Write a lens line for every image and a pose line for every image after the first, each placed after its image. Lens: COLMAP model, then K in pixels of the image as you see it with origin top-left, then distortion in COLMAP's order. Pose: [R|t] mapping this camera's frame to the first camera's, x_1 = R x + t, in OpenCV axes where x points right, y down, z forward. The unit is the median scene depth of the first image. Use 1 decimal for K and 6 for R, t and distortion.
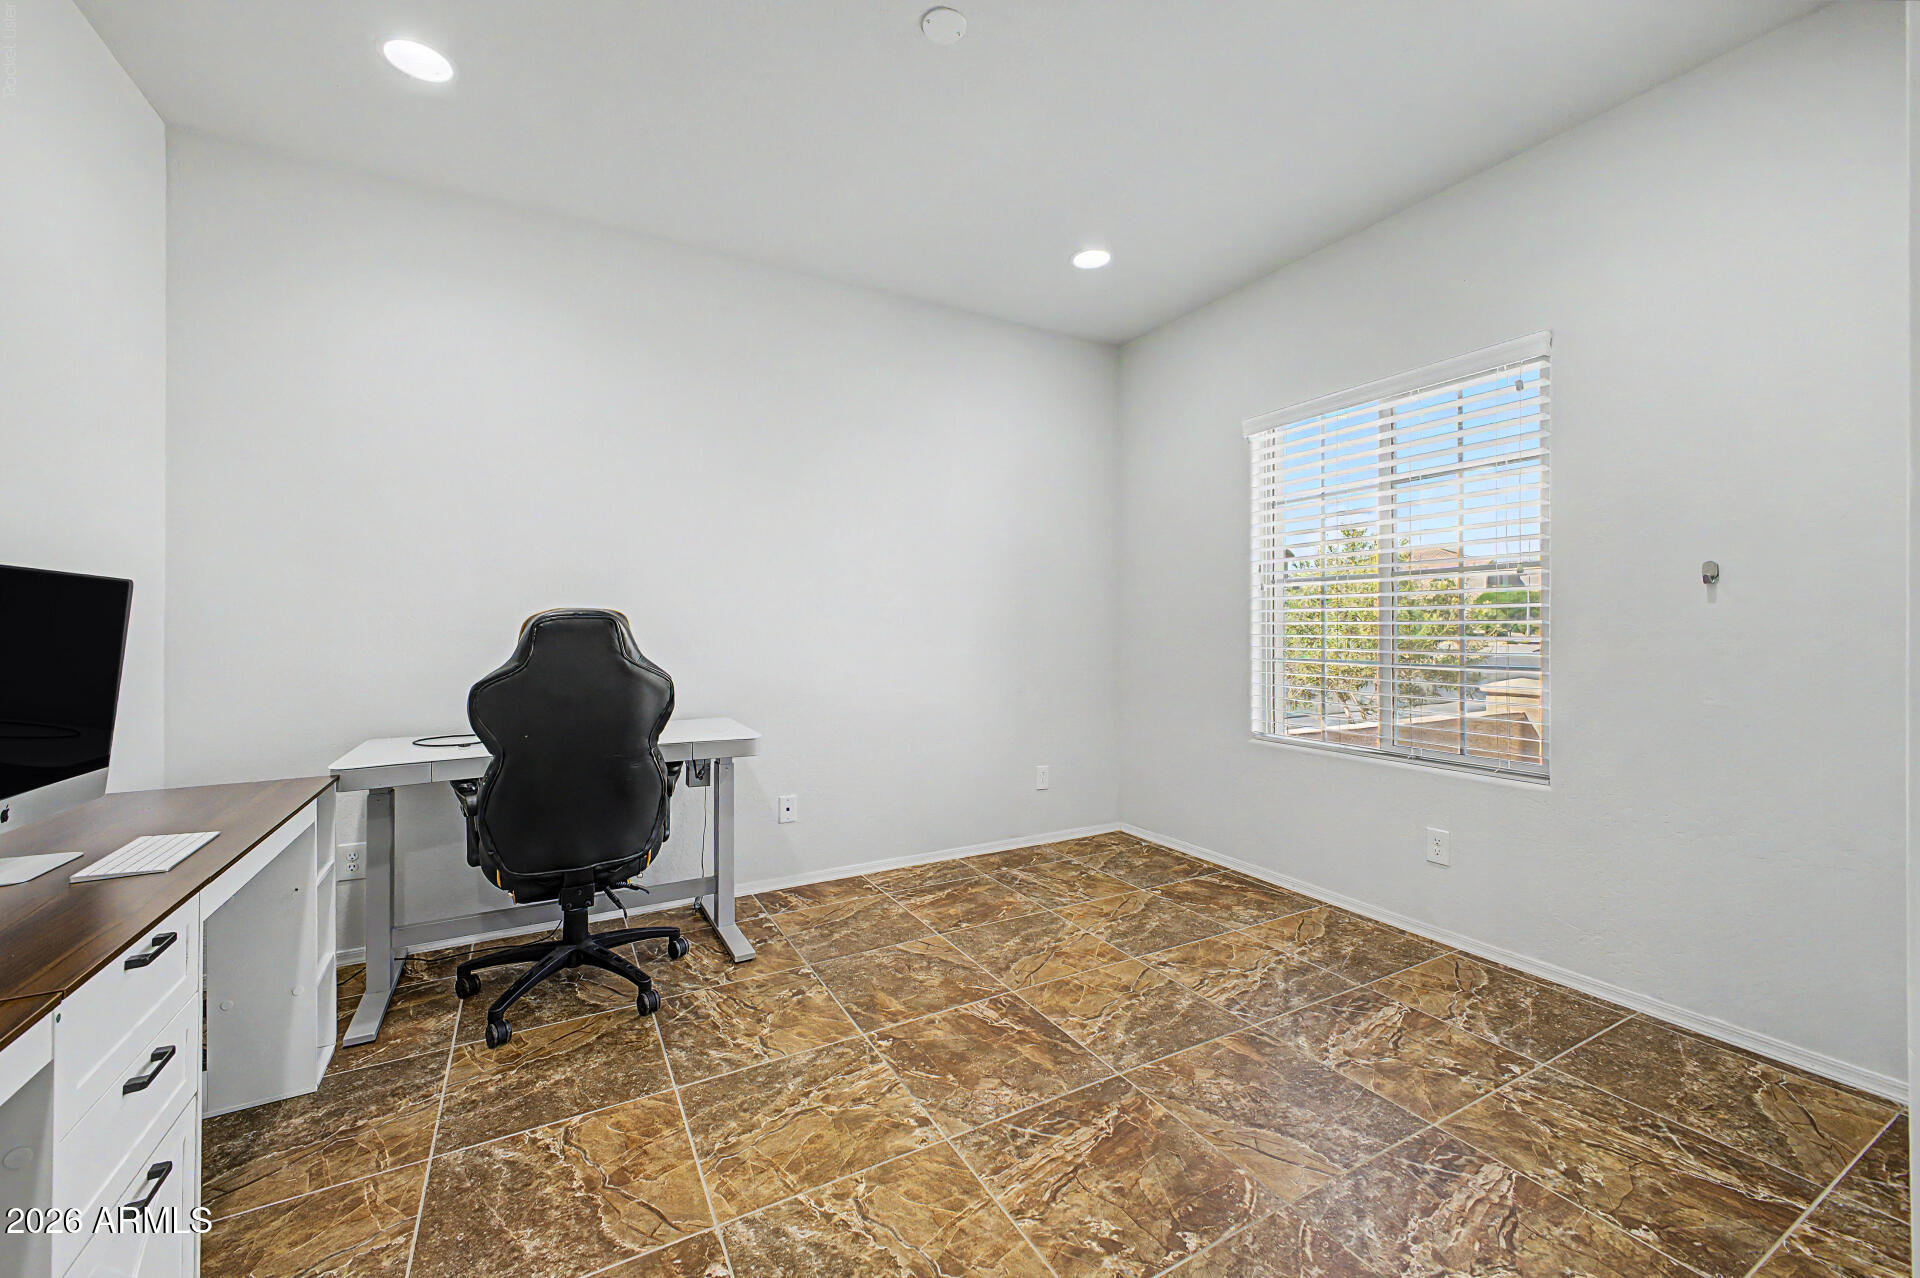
lens RADIAL K [[777.8, 0, 909.3], [0, 777.8, 652.0], [0, 0, 1]] dist [0.013442, -0.003382]
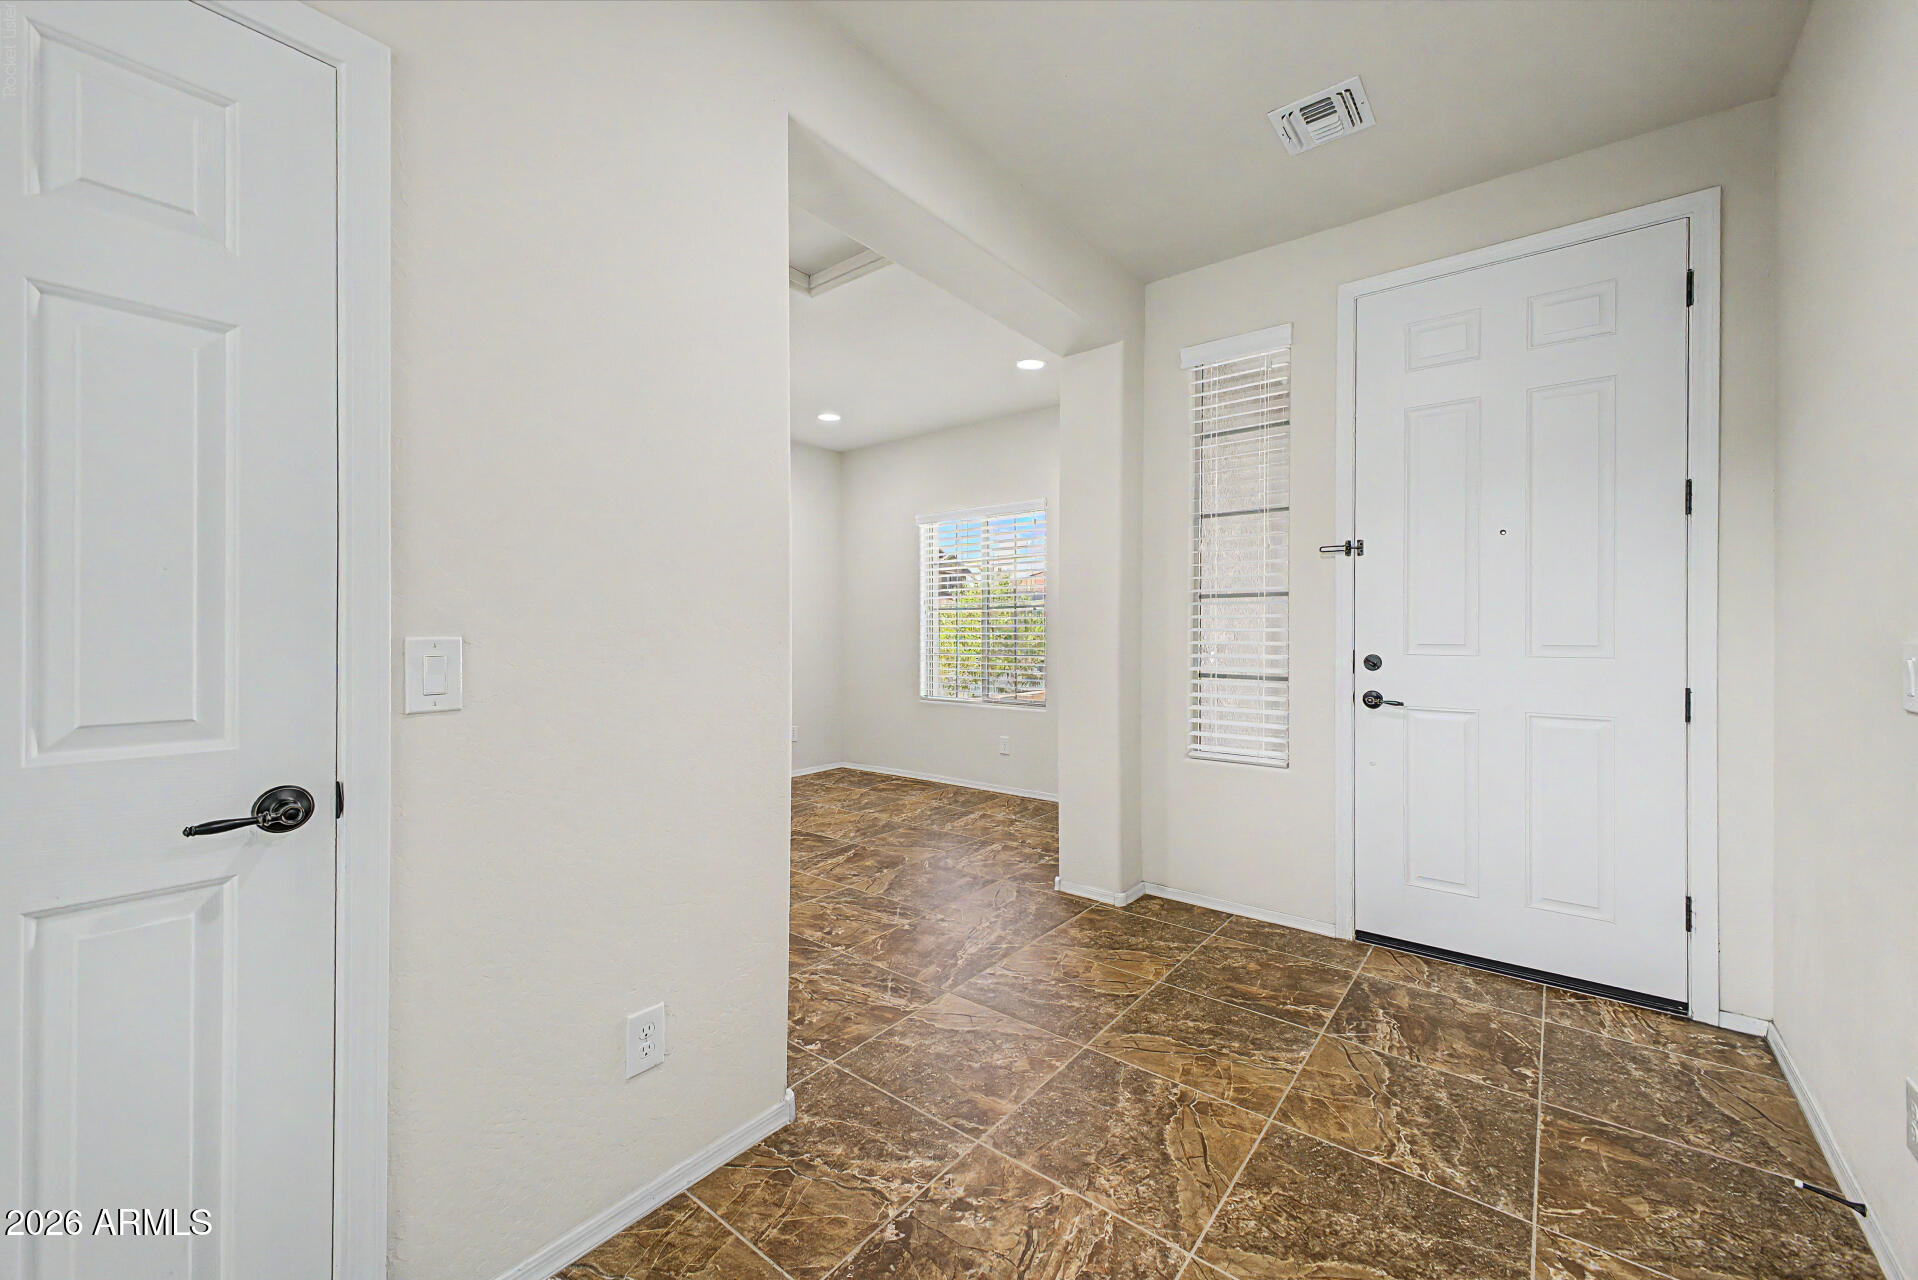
lens RADIAL K [[777.0, 0, 958.9], [0, 777.0, 632.4], [0, 0, 1]] dist [0.013442, -0.003382]
pose [[0.904981, 0.005942, 0.425411, -0.243214], [0.009359, 0.999382, -0.033869, 0.029082], [-0.425349, 0.034632, 0.904366, -0.683557]]
